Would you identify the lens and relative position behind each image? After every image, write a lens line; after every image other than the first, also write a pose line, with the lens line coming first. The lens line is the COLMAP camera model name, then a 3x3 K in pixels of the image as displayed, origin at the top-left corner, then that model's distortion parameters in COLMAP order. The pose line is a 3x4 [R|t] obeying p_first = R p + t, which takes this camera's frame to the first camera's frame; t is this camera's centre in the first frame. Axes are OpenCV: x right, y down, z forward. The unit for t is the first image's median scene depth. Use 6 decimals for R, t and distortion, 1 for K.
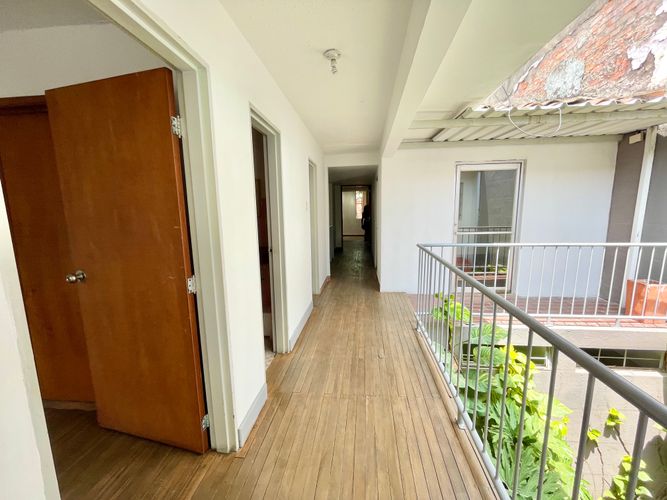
lens RADIAL K [[273.0, 0, 334.5], [0, 273.0, 251.3], [0, 0, 1]] dist [-0.009671, -0.000066]
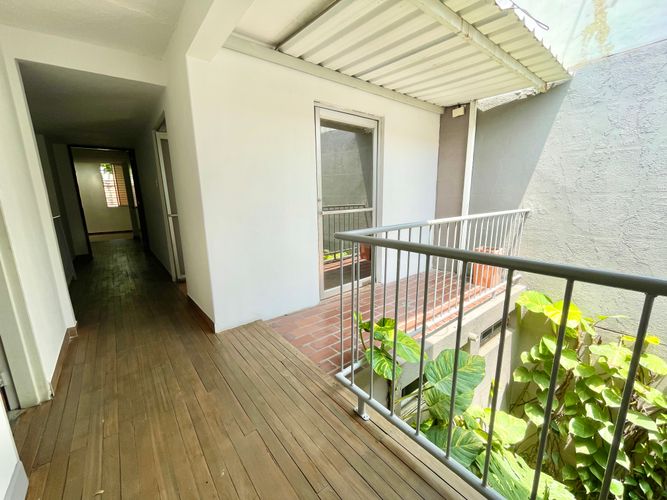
lens RADIAL K [[273.0, 0, 334.5], [0, 273.0, 251.3], [0, 0, 1]] dist [-0.009671, -0.000066]
pose [[0.706666, -0.139212, 0.693717, -0.011254], [0.112055, 0.990099, 0.084542, -0.027907], [-0.698618, 0.017992, 0.715269, 0.524636]]
